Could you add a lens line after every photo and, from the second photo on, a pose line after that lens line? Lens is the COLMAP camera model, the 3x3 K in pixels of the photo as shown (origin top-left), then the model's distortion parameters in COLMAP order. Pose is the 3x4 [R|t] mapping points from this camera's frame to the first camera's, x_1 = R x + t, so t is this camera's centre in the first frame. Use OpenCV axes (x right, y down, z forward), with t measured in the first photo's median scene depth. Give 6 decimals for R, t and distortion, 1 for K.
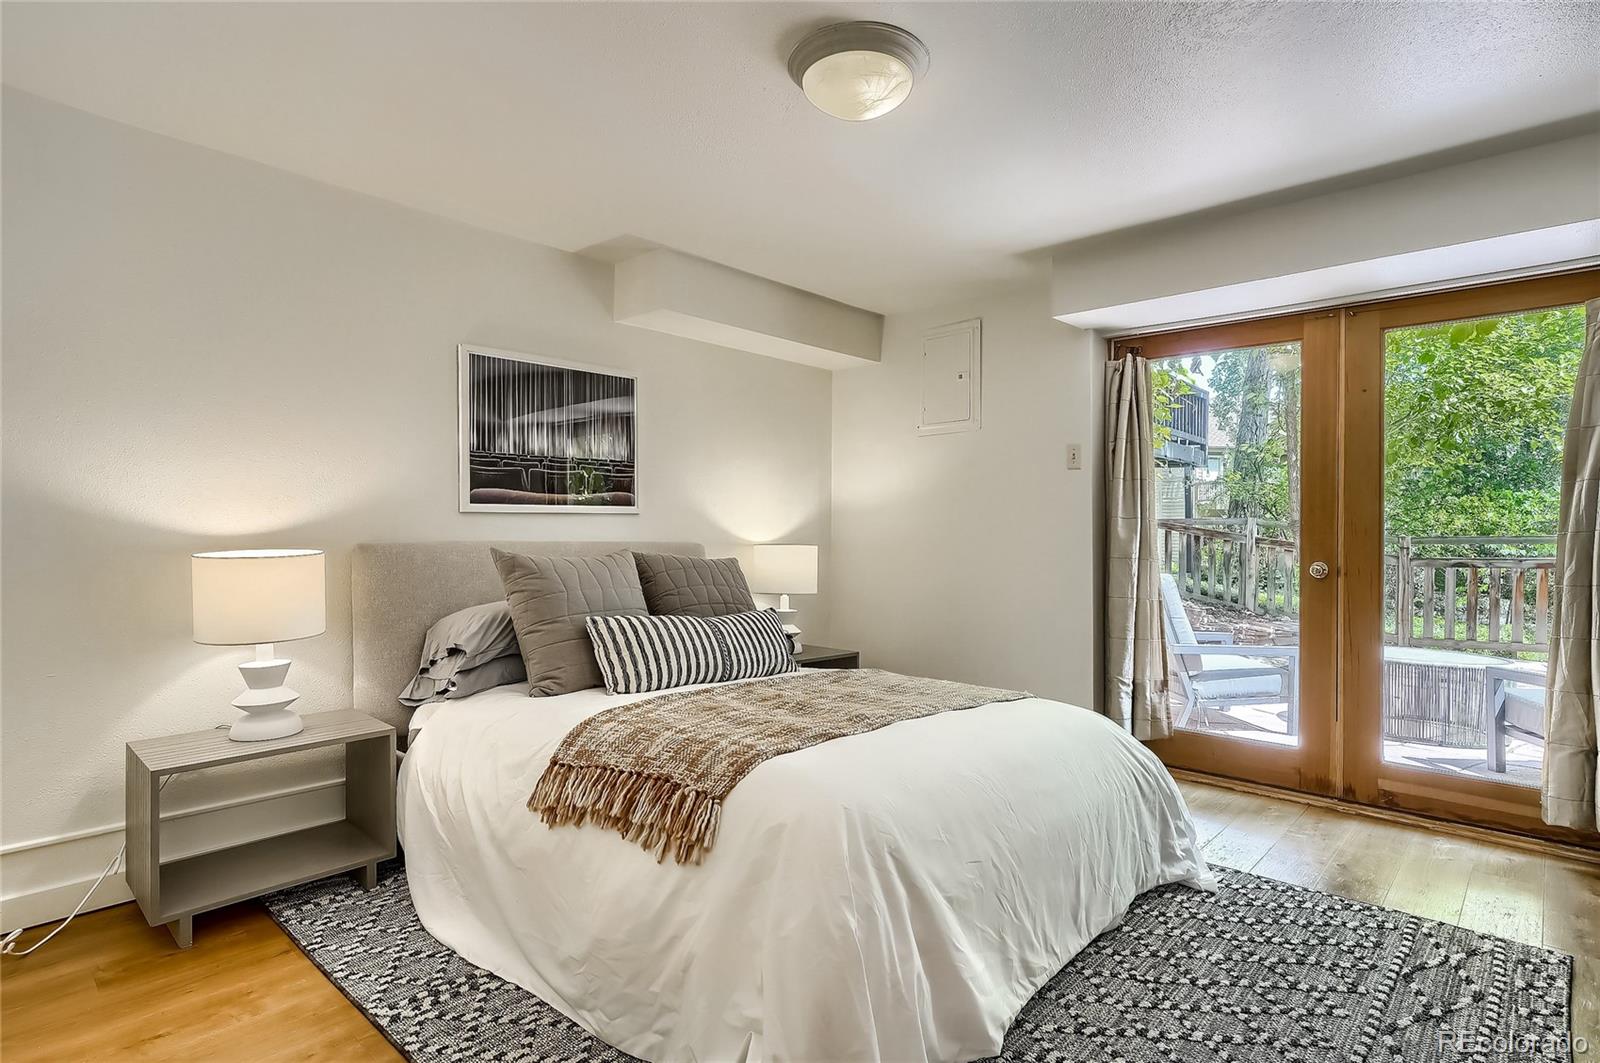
lens RADIAL K [[821.1, 0, 800.7], [0, 821.1, 531.4], [0, 0, 1]] dist [-0.006892, 0.003564]
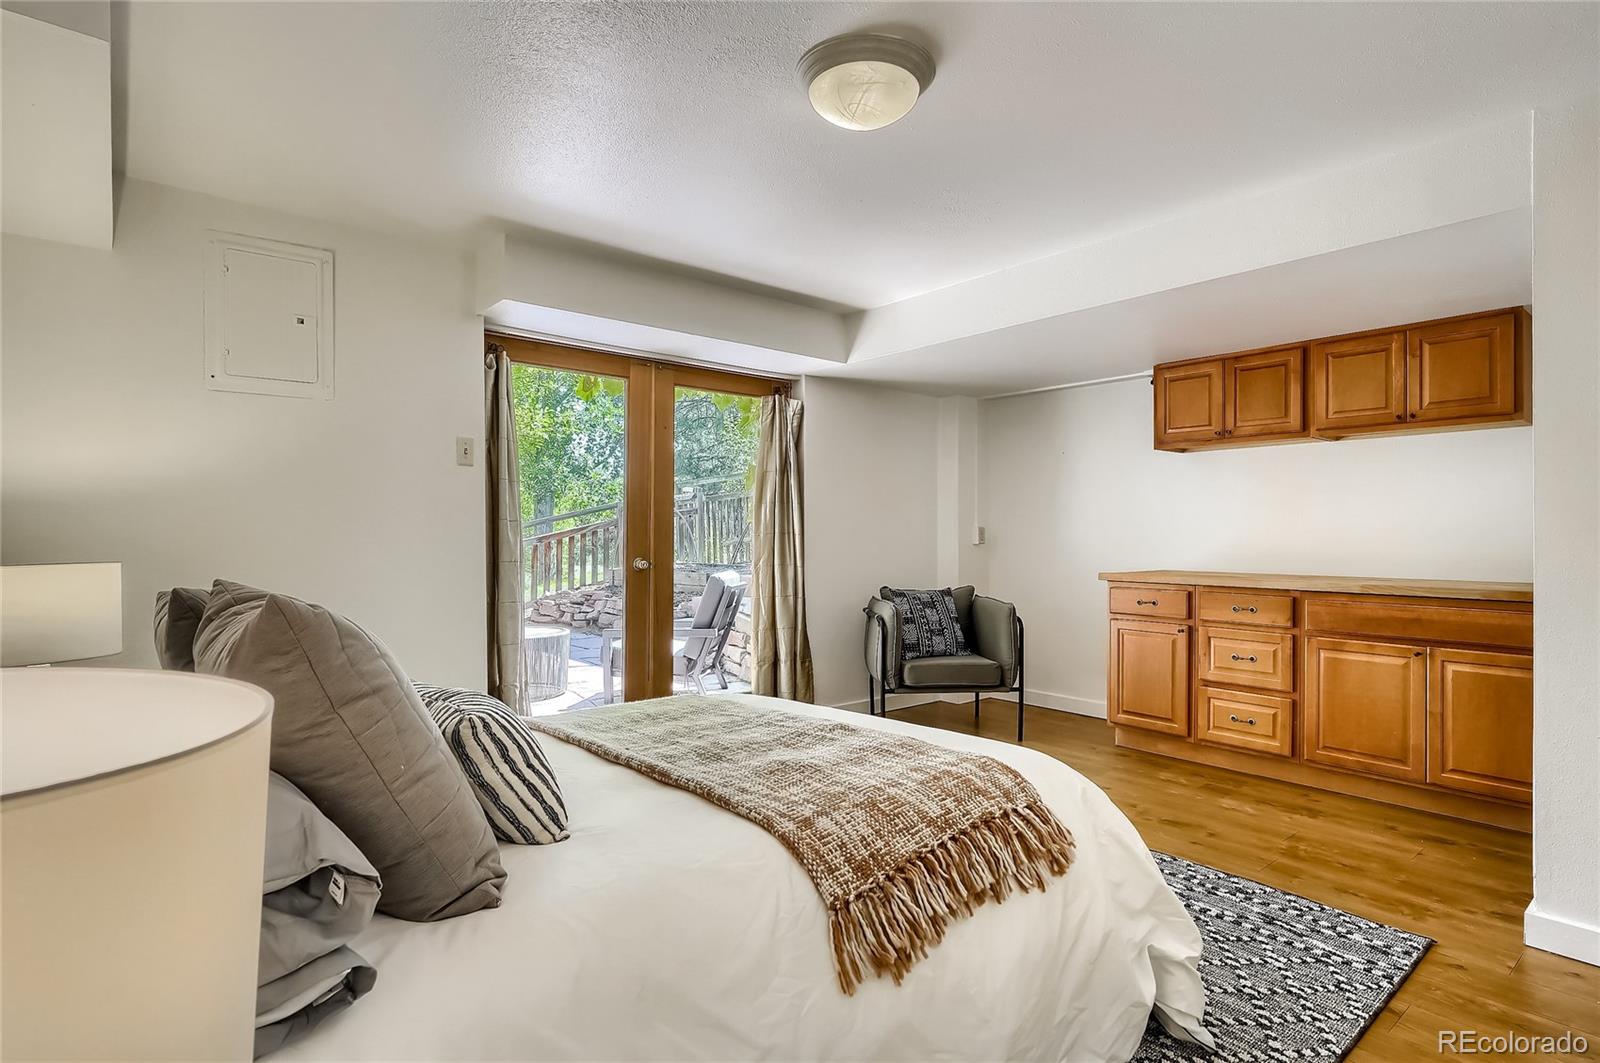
lens RADIAL K [[821.1, 0, 802.1], [0, 821.1, 532.3], [0, 0, 1]] dist [-0.006892, 0.003564]
pose [[0.120766, -0.004536, 0.992671, -0.601427], [-0.001902, 0.999987, 0.004801, -0.008838], [-0.992679, -0.002468, 0.120756, 0.609845]]
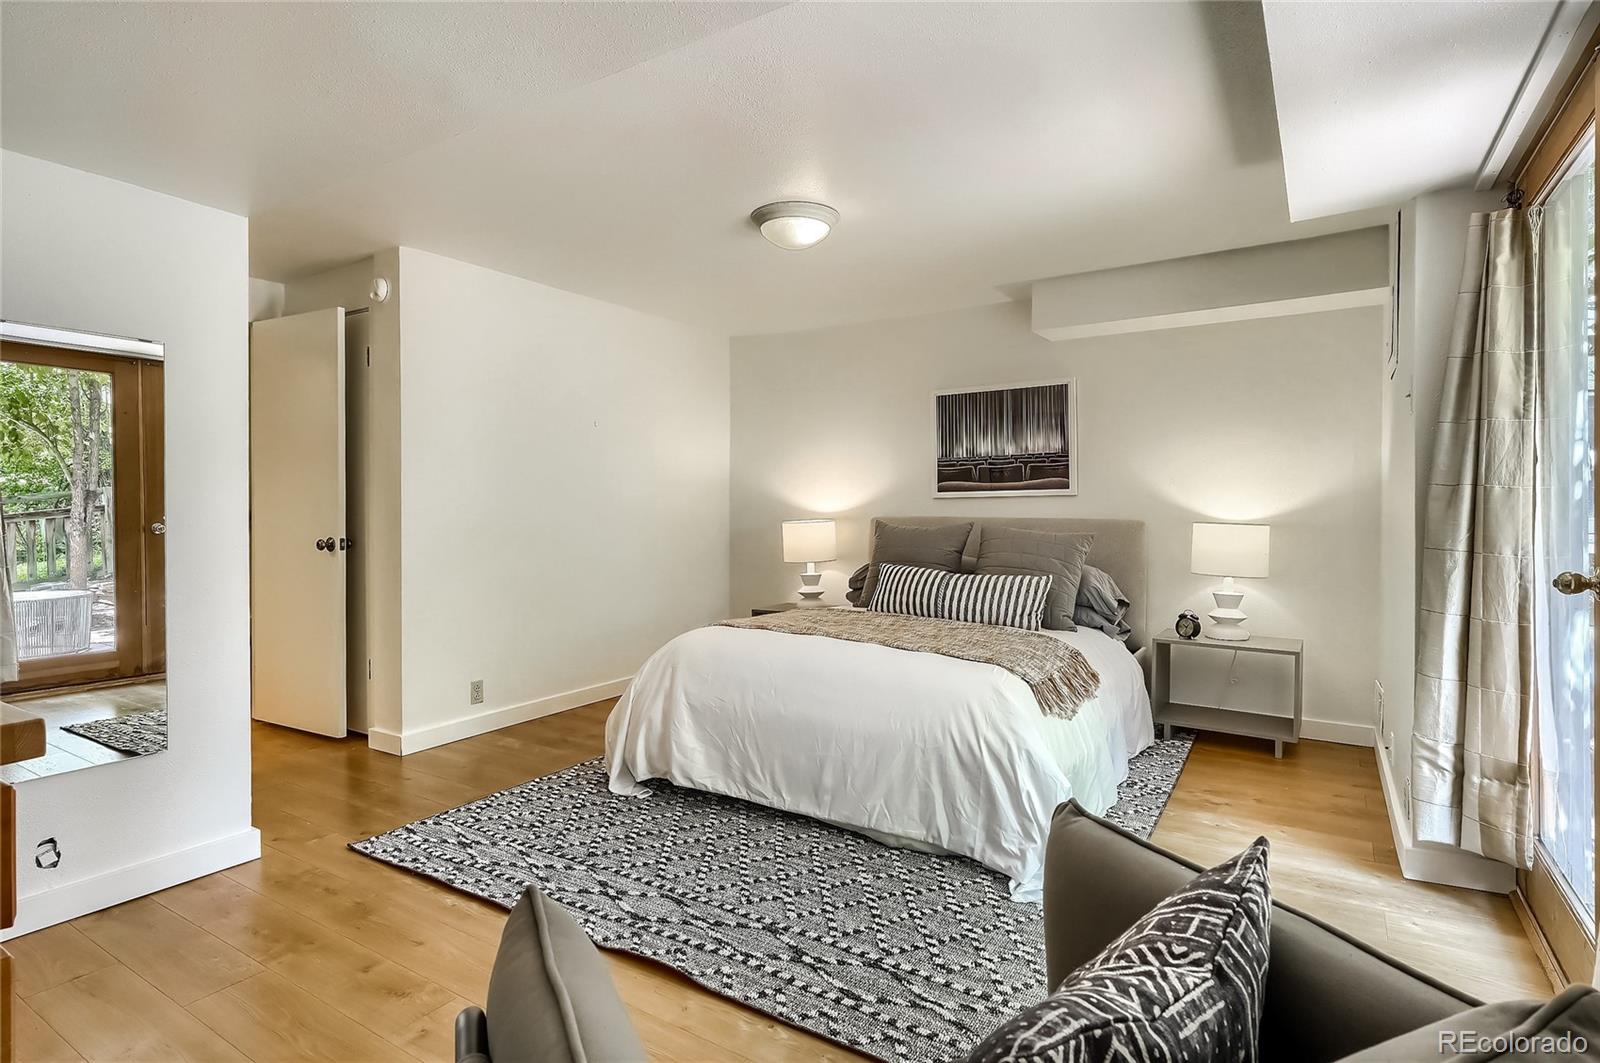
lens RADIAL K [[821.1, 0, 798.9], [0, 821.1, 527.4], [0, 0, 1]] dist [-0.006892, 0.003564]
pose [[0.167764, 0.013060, -0.985741, 1.043861], [0.002392, 0.999904, 0.013655, 0.008878], [0.985824, -0.004648, 0.167717, 0.469474]]
